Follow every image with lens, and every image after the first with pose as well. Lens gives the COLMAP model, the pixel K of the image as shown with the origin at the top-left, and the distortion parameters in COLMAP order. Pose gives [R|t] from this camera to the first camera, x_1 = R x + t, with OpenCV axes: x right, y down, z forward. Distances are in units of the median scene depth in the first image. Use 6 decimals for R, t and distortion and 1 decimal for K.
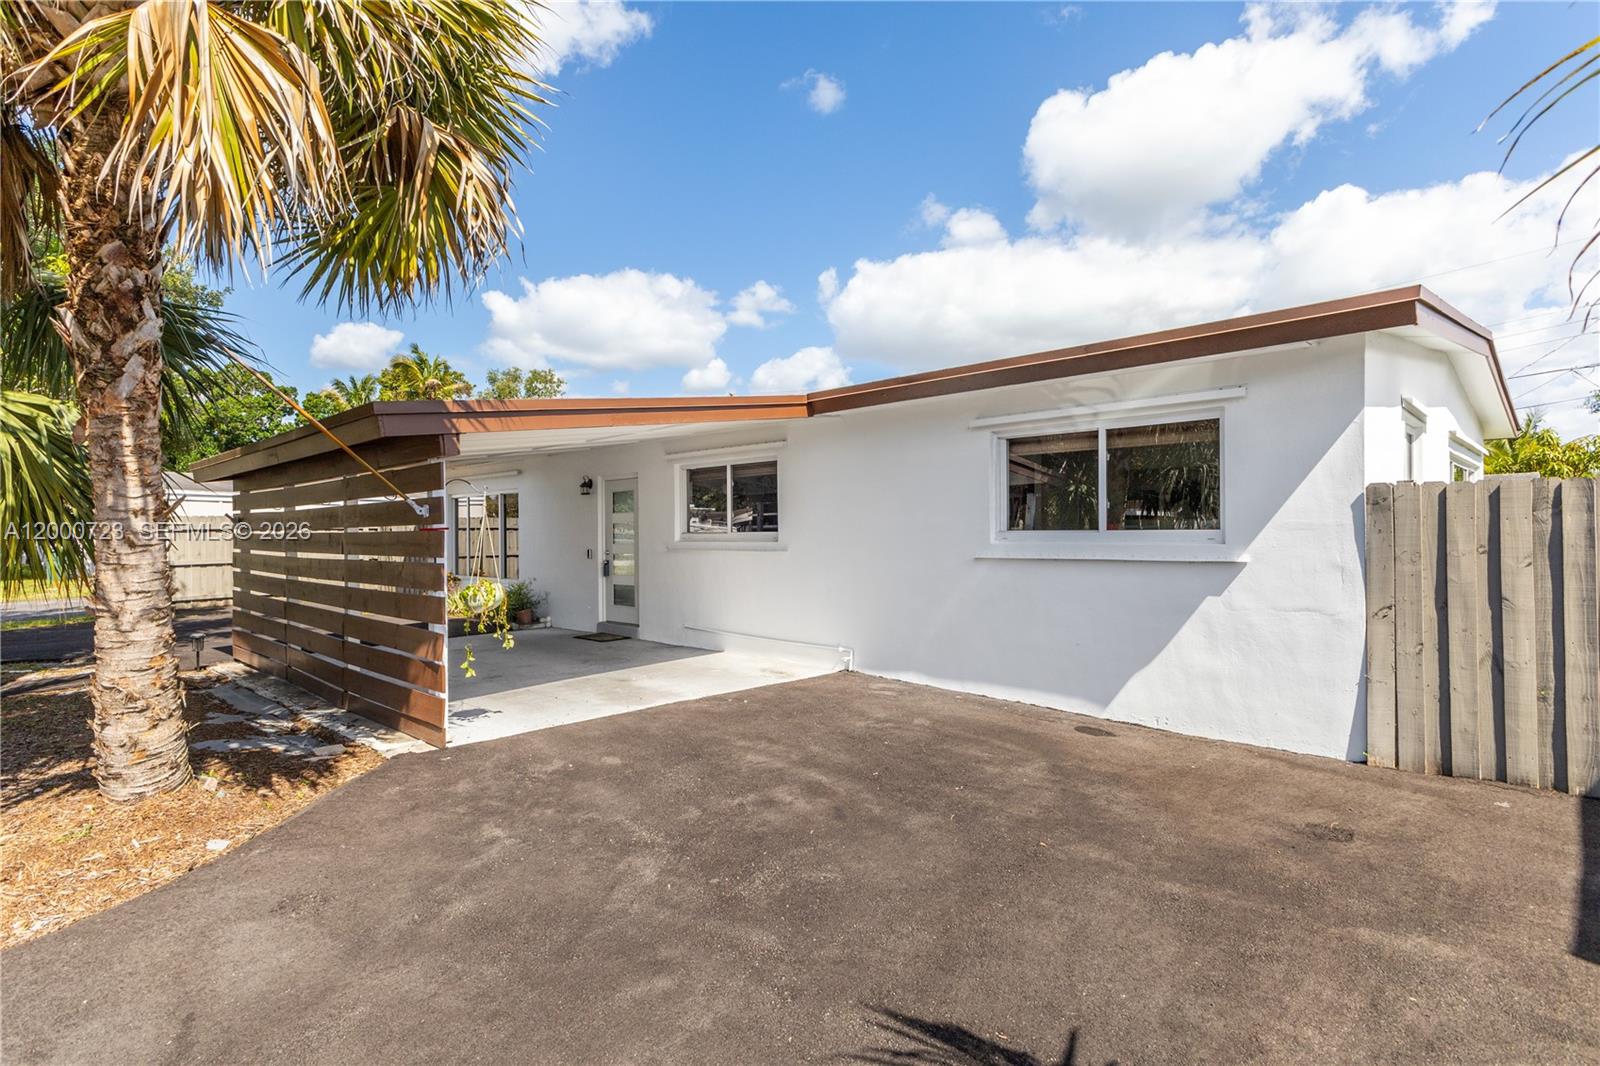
lens RADIAL K [[839.7, 0, 800.6], [0, 839.7, 528.9], [0, 0, 1]] dist [0.031093, -0.003620]
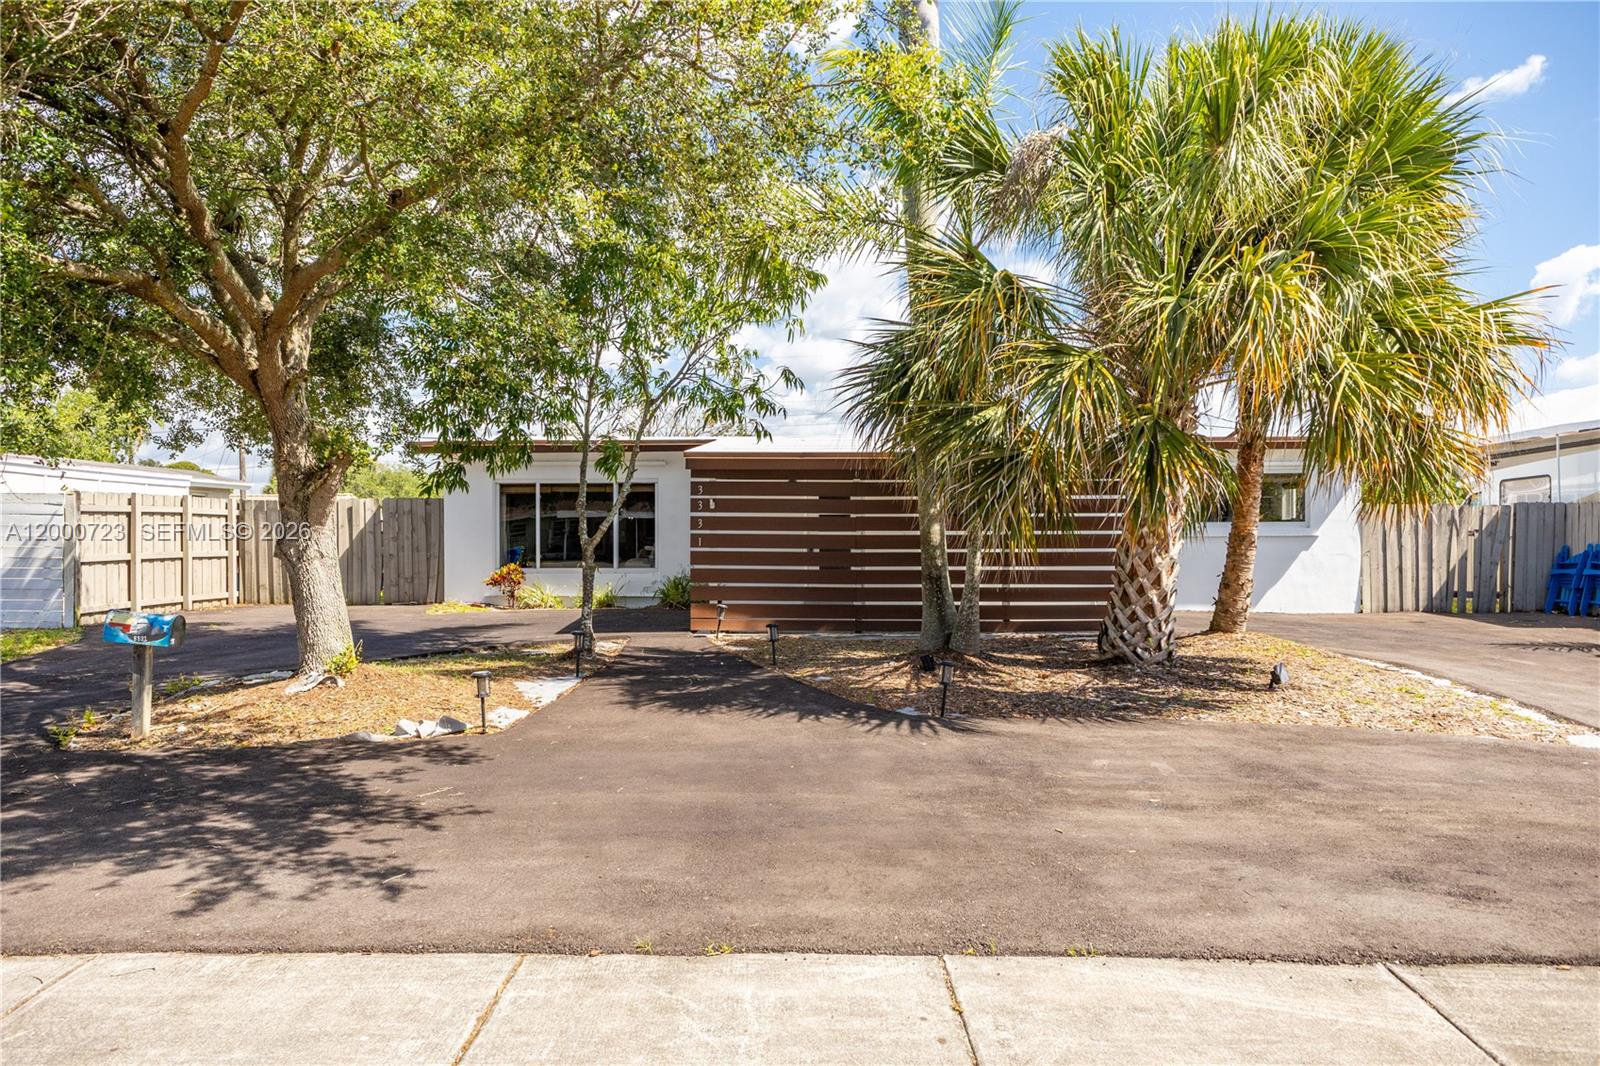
lens RADIAL K [[1022.3, 0, 790.5], [0, 1022.3, 523.8], [0, 0, 1]] dist [0.004036, 0.001297]
pose [[0.726210, 0.011831, 0.687371, -2.880327], [-0.004427, 0.999912, -0.012534, 0.055725], [-0.687459, 0.006059, 0.726198, -0.069018]]
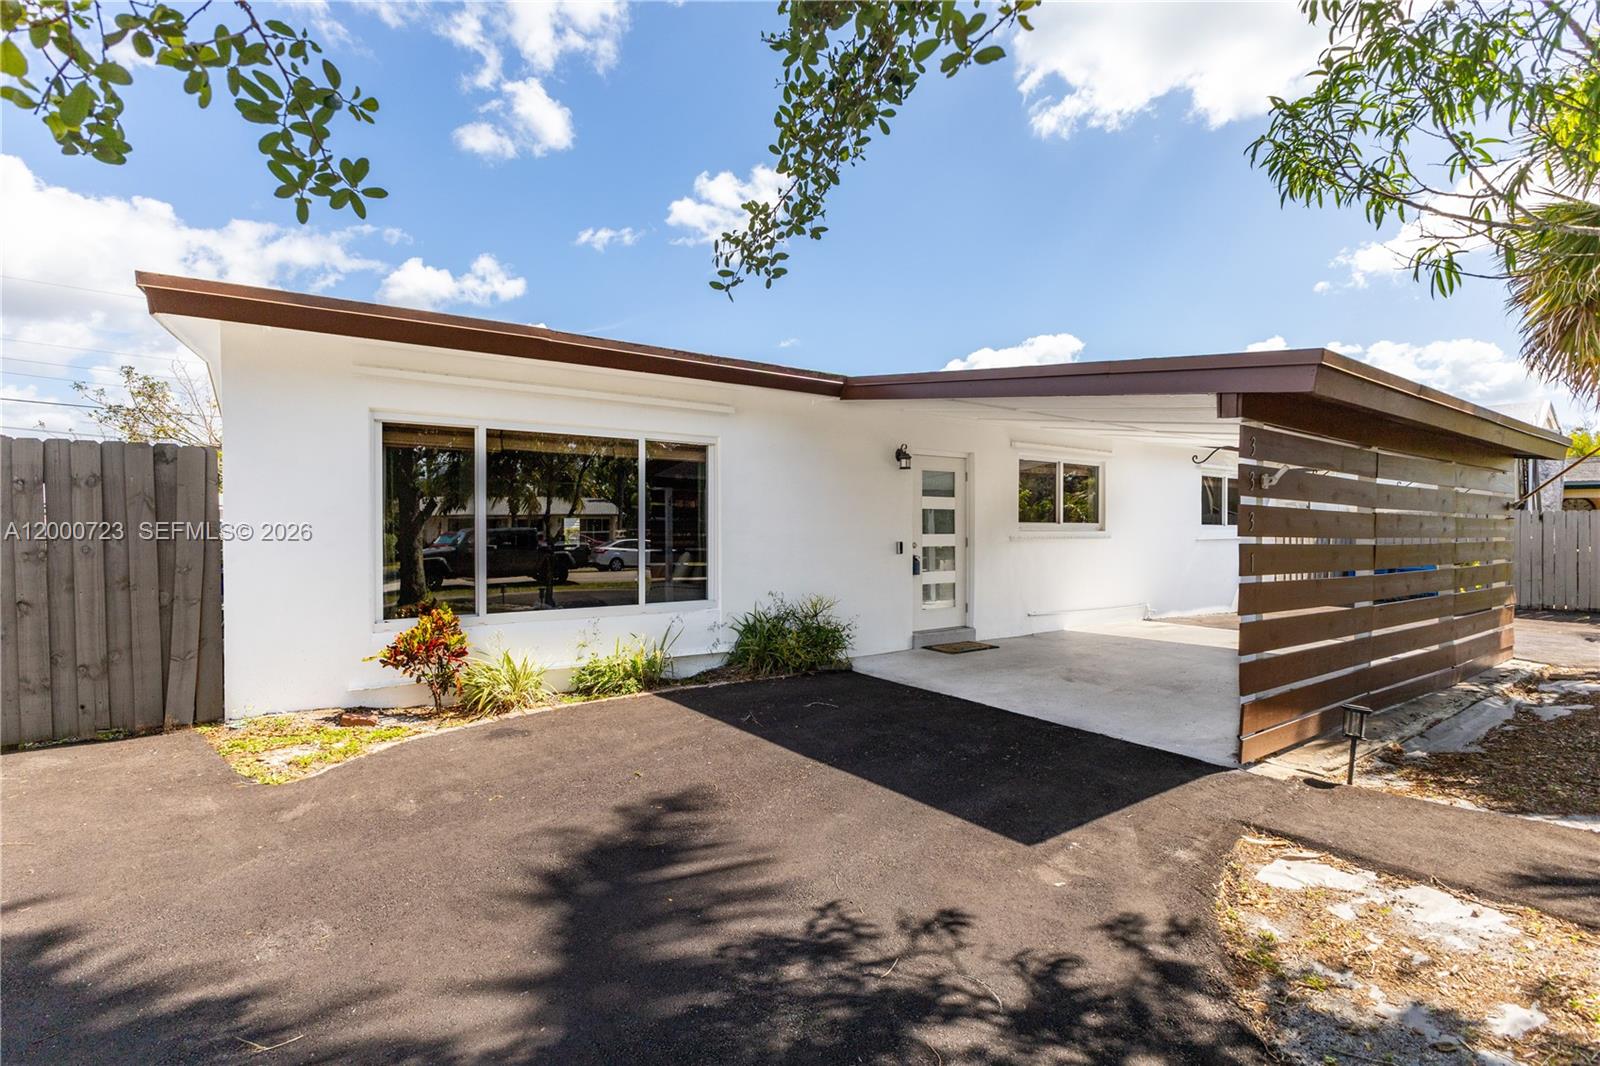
lens RADIAL K [[735.3, 0, 801.8], [0, 735.3, 533.2], [0, 0, 1]] dist [-0.005764, -0.000067]
pose [[0.171404, 0.001747, 0.985199, -2.178595], [-0.003385, 0.999994, -0.001185, 0.040815], [-0.985195, -0.003132, 0.171409, 2.291907]]
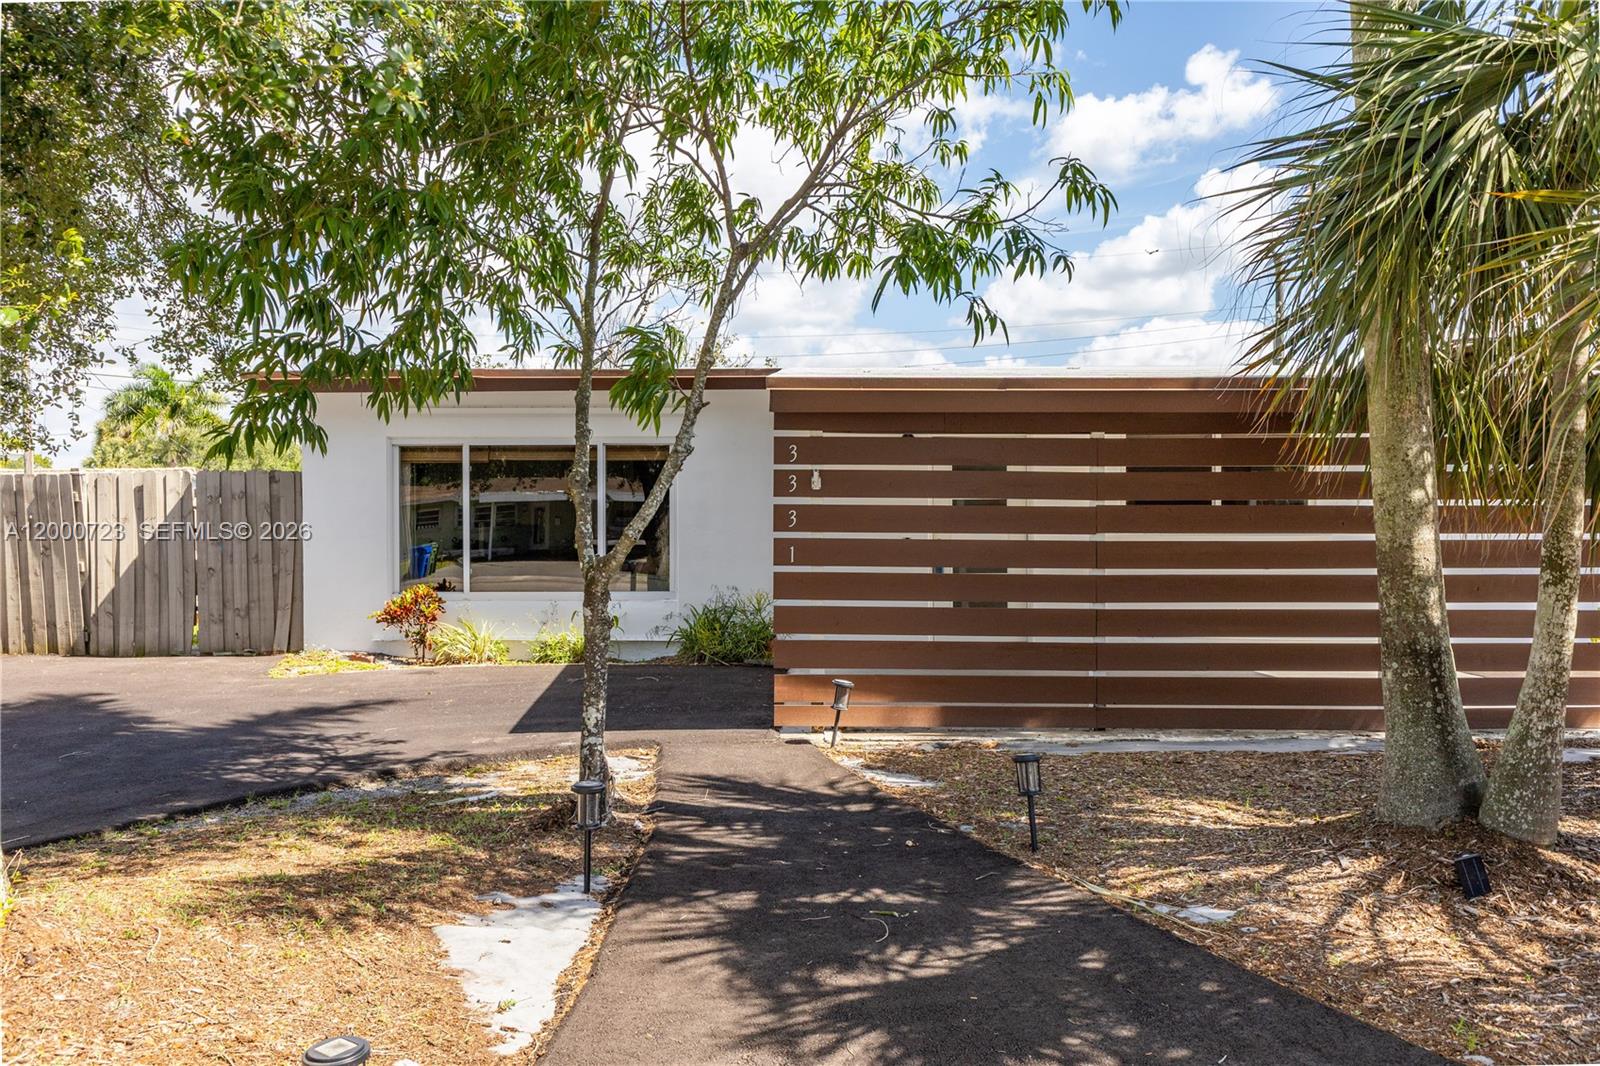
lens RADIAL K [[1274.2, 0, 807.8], [0, 1274.2, 538.0], [0, 0, 1]] dist [-0.002244, -0.000299]
pose [[0.703453, -0.005533, 0.710720, -2.440019], [-0.004076, 0.999922, 0.011819, 0.029472], [-0.710730, -0.011211, 0.703376, 0.772526]]
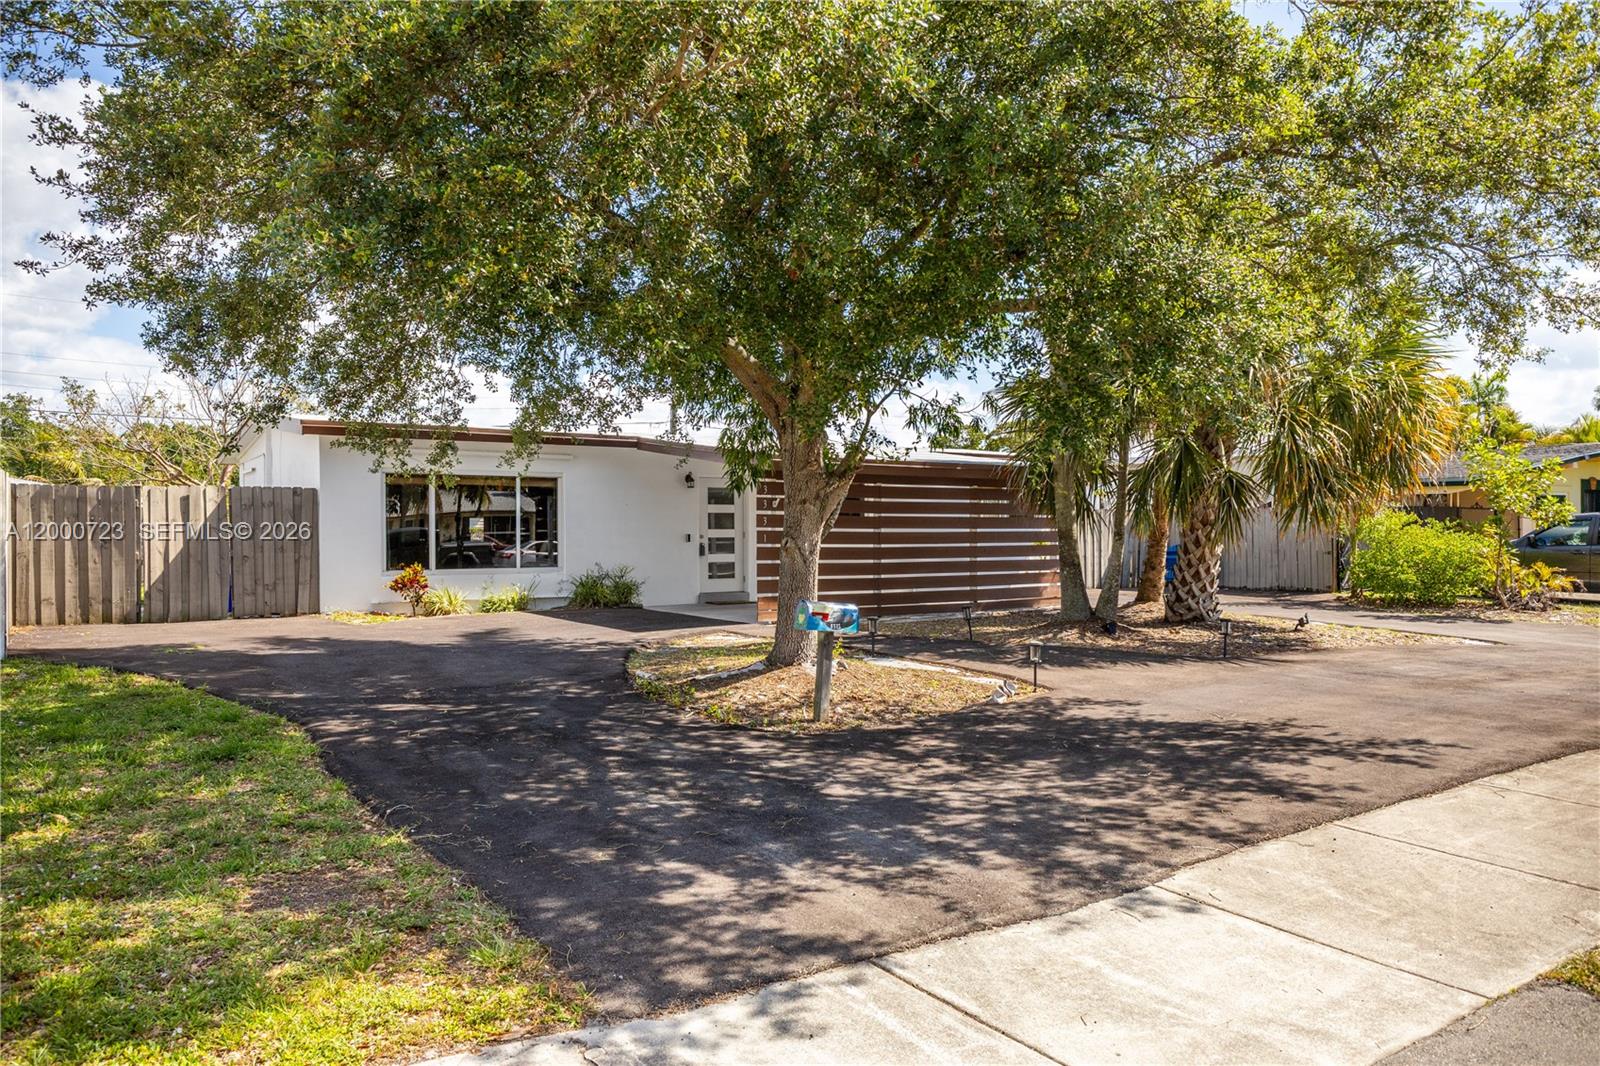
lens RADIAL K [[1109.6, 0, 799.7], [0, 1109.6, 532.7], [0, 0, 1]] dist [-0.004363, -0.000930]
pose [[0.188573, 0.005603, 0.982043, -4.155897], [-0.002457, 0.999983, -0.005234, 0.070325], [-0.982056, -0.001426, 0.188583, 1.291344]]
